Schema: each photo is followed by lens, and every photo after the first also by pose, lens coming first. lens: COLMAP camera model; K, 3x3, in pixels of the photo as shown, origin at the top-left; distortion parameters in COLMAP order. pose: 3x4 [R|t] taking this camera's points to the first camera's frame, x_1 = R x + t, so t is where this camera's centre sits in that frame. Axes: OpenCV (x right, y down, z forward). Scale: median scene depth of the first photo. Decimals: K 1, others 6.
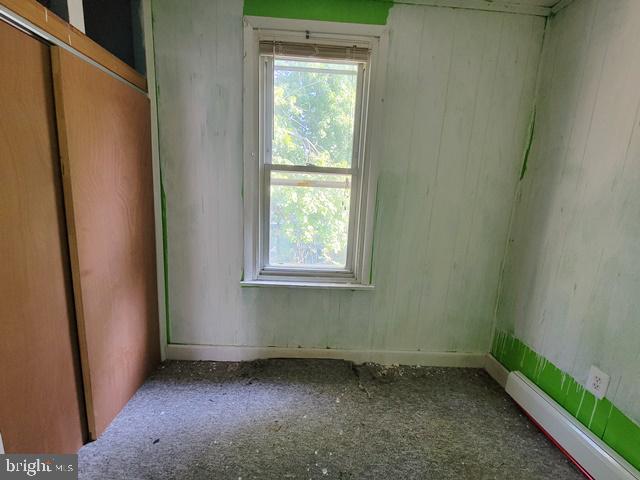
lens RADIAL K [[262.0, 0, 319.0], [0, 262.0, 237.5], [0, 0, 1]] dist [-0.001746, -0.001558]
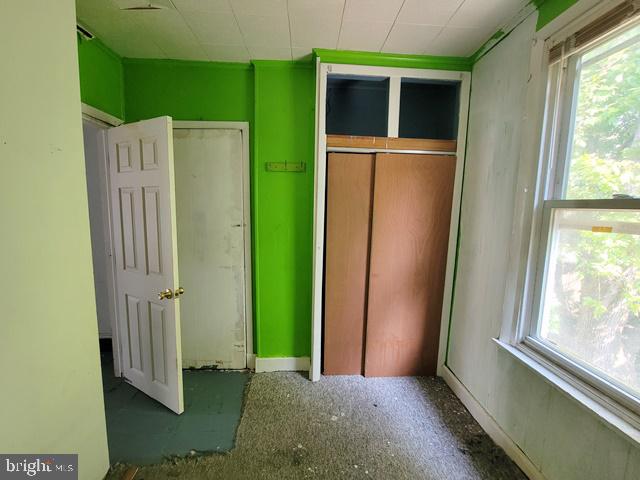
lens RADIAL K [[262.0, 0, 319.0], [0, 262.0, 237.5], [0, 0, 1]] dist [-0.001746, -0.001558]
pose [[0.028134, 0.071861, -0.997018, 0.543758], [-0.196056, 0.978437, 0.064990, -0.102214], [0.980189, 0.193643, 0.041616, 0.364009]]
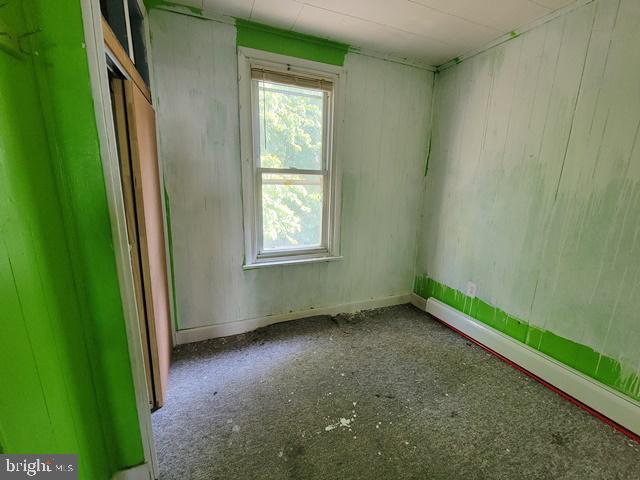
lens RADIAL K [[262.0, 0, 319.0], [0, 262.0, 237.5], [0, 0, 1]] dist [-0.001746, -0.001558]
pose [[0.937896, -0.098048, 0.332773, -0.385713], [0.082006, 0.994705, 0.061951, -0.008568], [-0.337085, -0.030814, 0.940970, -0.267865]]
